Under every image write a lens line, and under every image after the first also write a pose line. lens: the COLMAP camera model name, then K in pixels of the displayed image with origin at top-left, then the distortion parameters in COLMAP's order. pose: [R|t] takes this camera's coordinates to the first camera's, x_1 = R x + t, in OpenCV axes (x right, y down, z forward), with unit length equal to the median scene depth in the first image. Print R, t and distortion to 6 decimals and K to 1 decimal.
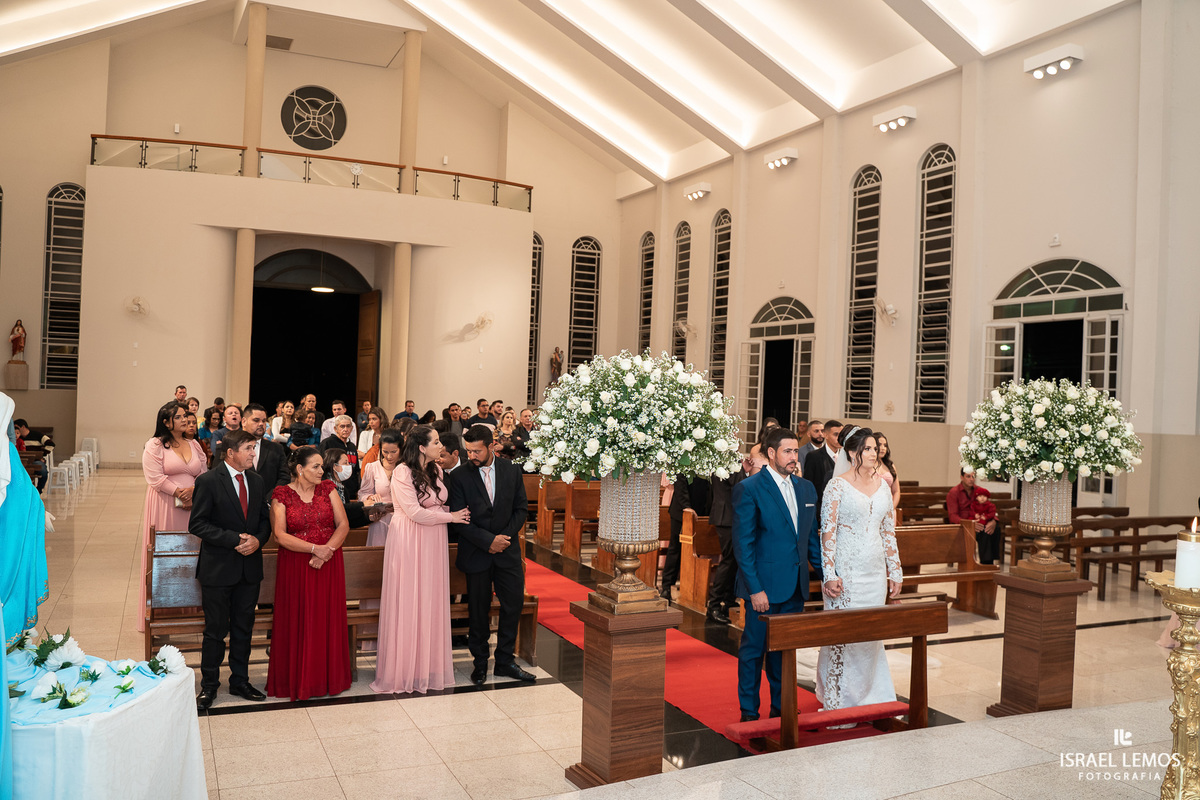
lens RADIAL K [[994.9, 0, 599.4], [0, 994.9, 403.8], [0, 0, 1]] dist [-0.078842, 0.006539]
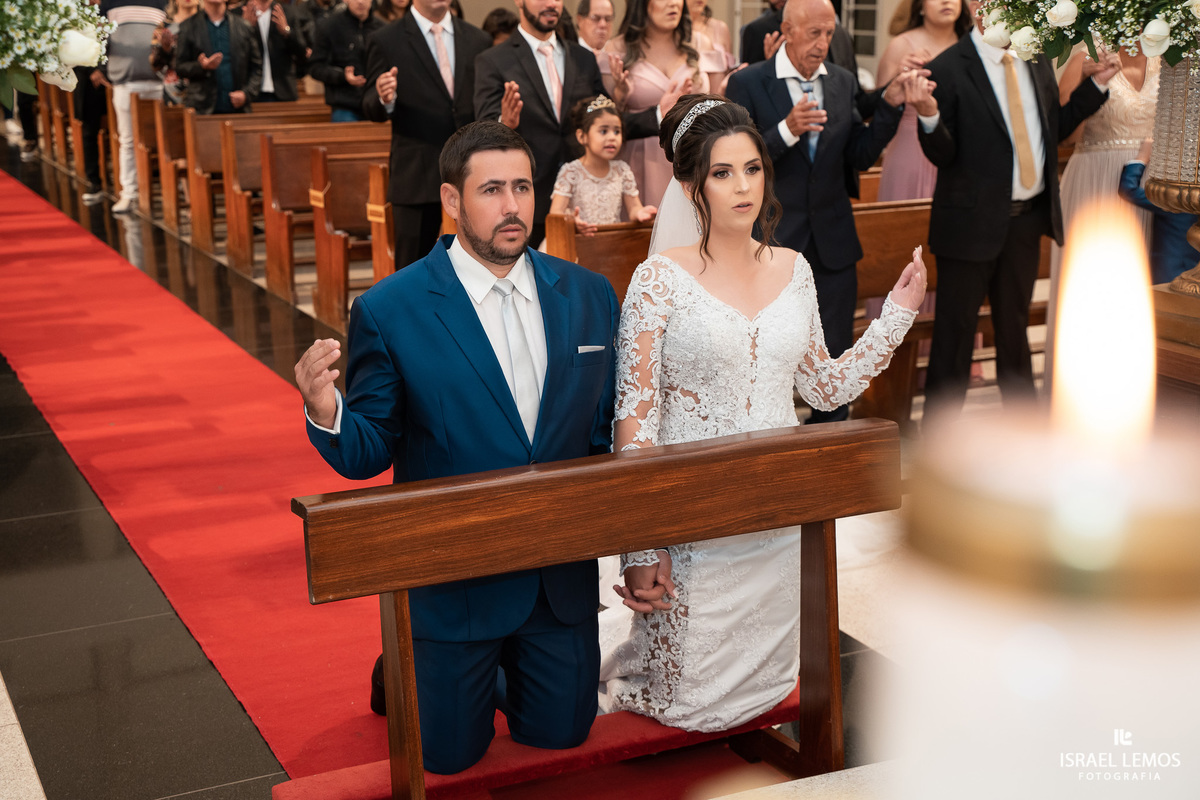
lens RADIAL K [[1770.5, 0, 600.0], [0, 1770.5, 400.0], [0, 0, 1]] dist [0.019051, 0.953514]
pose [[0.998785, -0.048414, -0.009221, 0.127267], [0.049238, 0.972048, 0.229562, 0.021815], [-0.002151, -0.229737, 0.973250, 0.193134]]
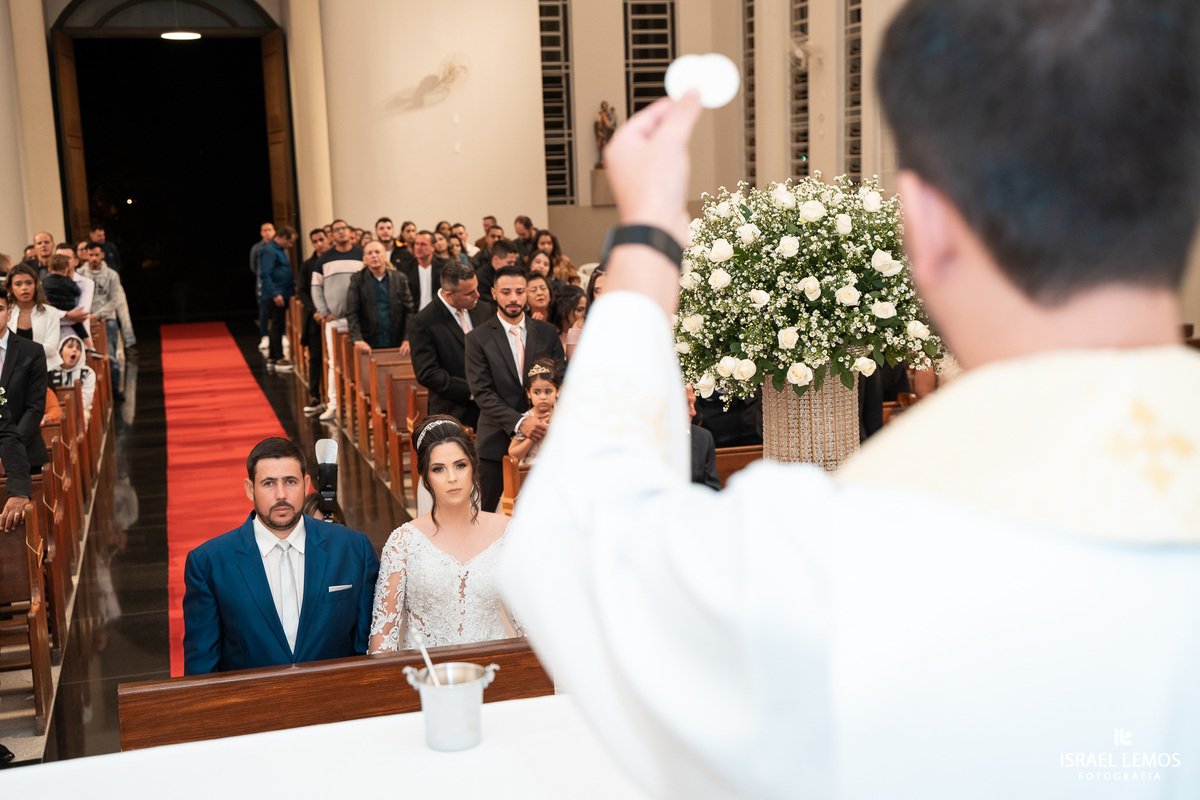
lens RADIAL K [[1640.0, 0, 600.0], [0, 1640.0, 400.0], [0, 0, 1]] dist [0.008850, 0.602448]
pose [[0.982129, -0.047754, -0.182049, 0.271446], [0.071663, 0.989297, 0.127108, -0.014722], [0.174031, -0.137882, 0.975039, 0.092251]]
